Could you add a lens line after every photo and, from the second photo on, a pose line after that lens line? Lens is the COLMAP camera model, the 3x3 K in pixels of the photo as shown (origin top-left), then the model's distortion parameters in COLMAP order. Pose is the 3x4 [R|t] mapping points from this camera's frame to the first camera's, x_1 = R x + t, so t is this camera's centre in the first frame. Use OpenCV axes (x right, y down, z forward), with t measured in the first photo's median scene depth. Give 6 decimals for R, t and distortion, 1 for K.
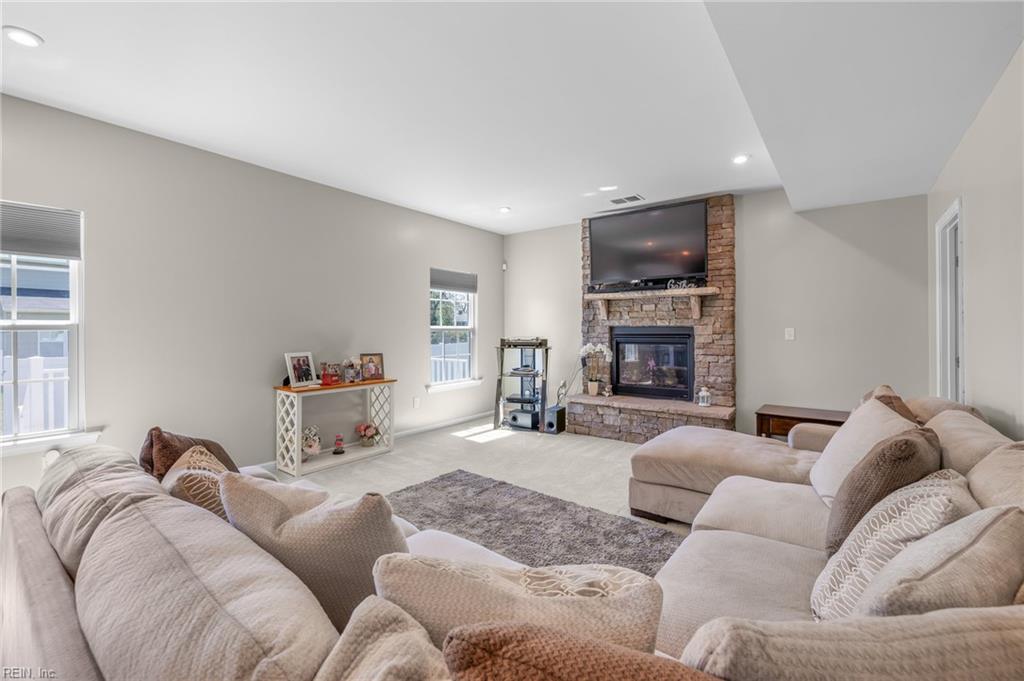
lens RADIAL K [[432.0, 0, 506.3], [0, 432.0, 328.9], [0, 0, 1]] dist [-0.001152, -0.000008]
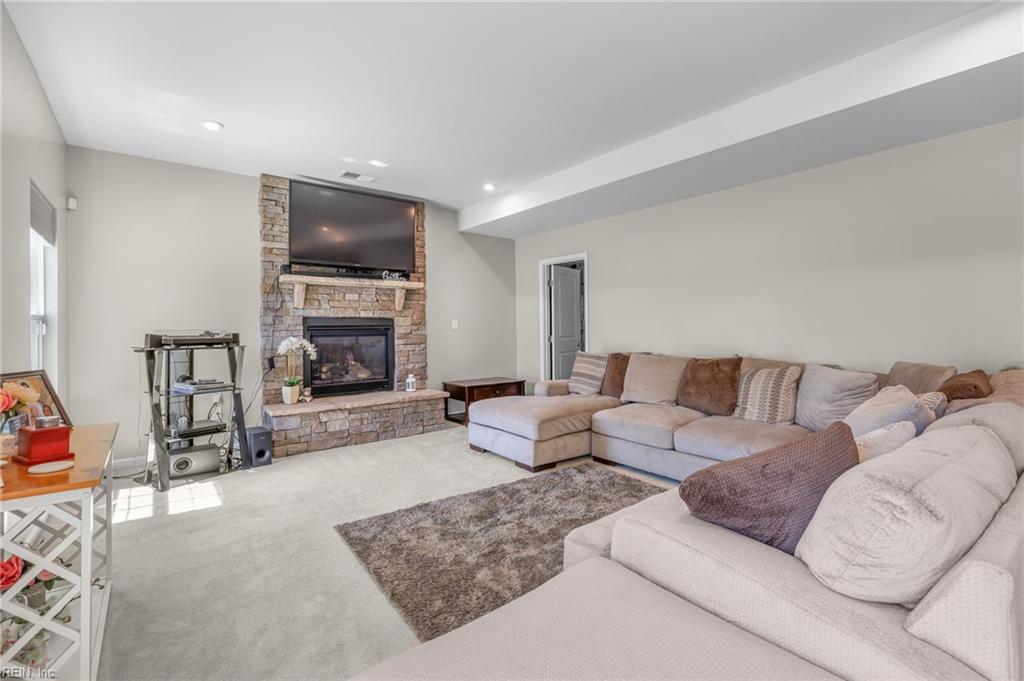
lens RADIAL K [[459.2, 0, 510.9], [0, 459.2, 322.2], [0, 0, 1]] dist [0.000027, -0.000049]
pose [[0.256697, 0.010701, 0.966433, -0.553303], [0.007682, 0.999885, -0.013112, 0.021092], [-0.966461, 0.010790, 0.256585, 0.432058]]
